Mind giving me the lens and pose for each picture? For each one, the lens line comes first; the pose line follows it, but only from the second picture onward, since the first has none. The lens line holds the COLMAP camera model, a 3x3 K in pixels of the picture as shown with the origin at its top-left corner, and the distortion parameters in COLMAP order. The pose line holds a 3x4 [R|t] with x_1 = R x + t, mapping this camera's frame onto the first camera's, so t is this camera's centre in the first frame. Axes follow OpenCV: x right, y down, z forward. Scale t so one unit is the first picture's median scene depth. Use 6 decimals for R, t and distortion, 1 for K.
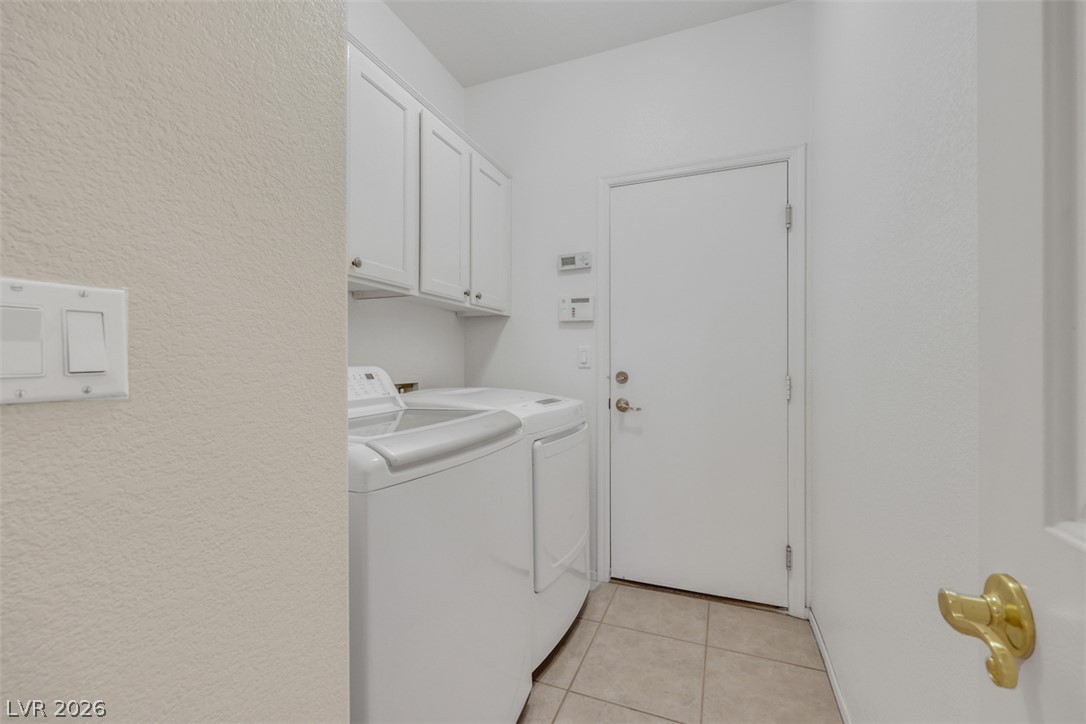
lens RADIAL K [[452.8, 0, 545.4], [0, 452.8, 360.3], [0, 0, 1]] dist [-0.000352, 0.000445]
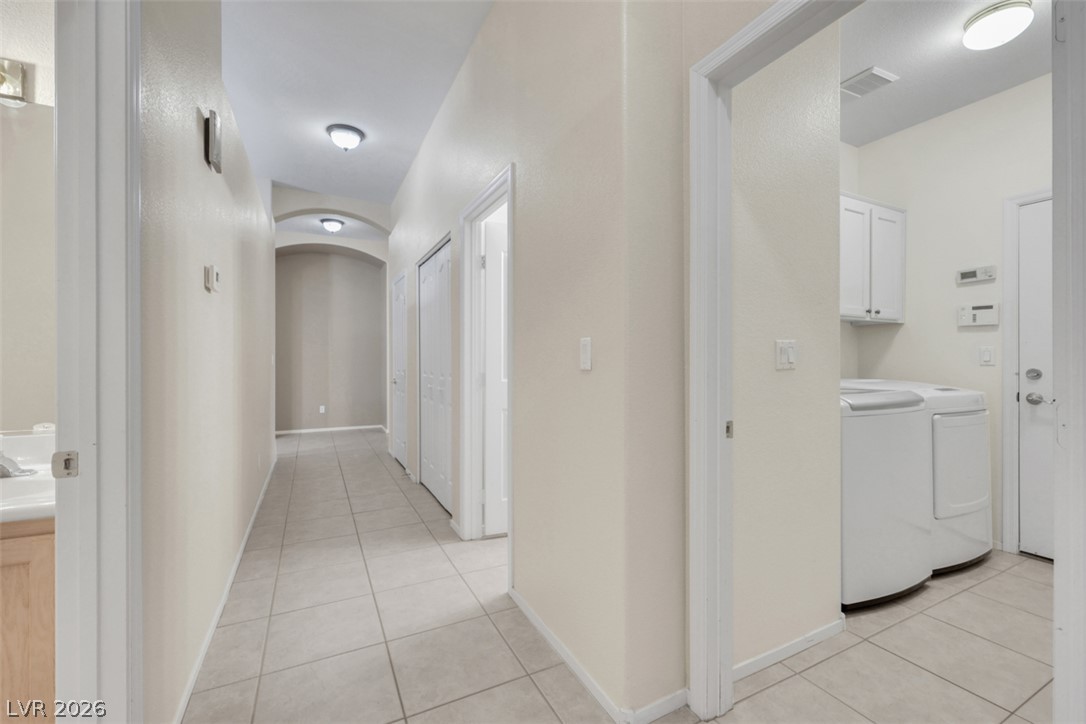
lens RADIAL K [[452.8, 0, 545.4], [0, 452.8, 360.3], [0, 0, 1]] dist [-0.000352, 0.000445]
pose [[0.755356, 0.000147, -0.655315, -0.009219], [0.002325, 0.999993, 0.002904, -0.002334], [0.655311, -0.003717, 0.755350, -0.634672]]
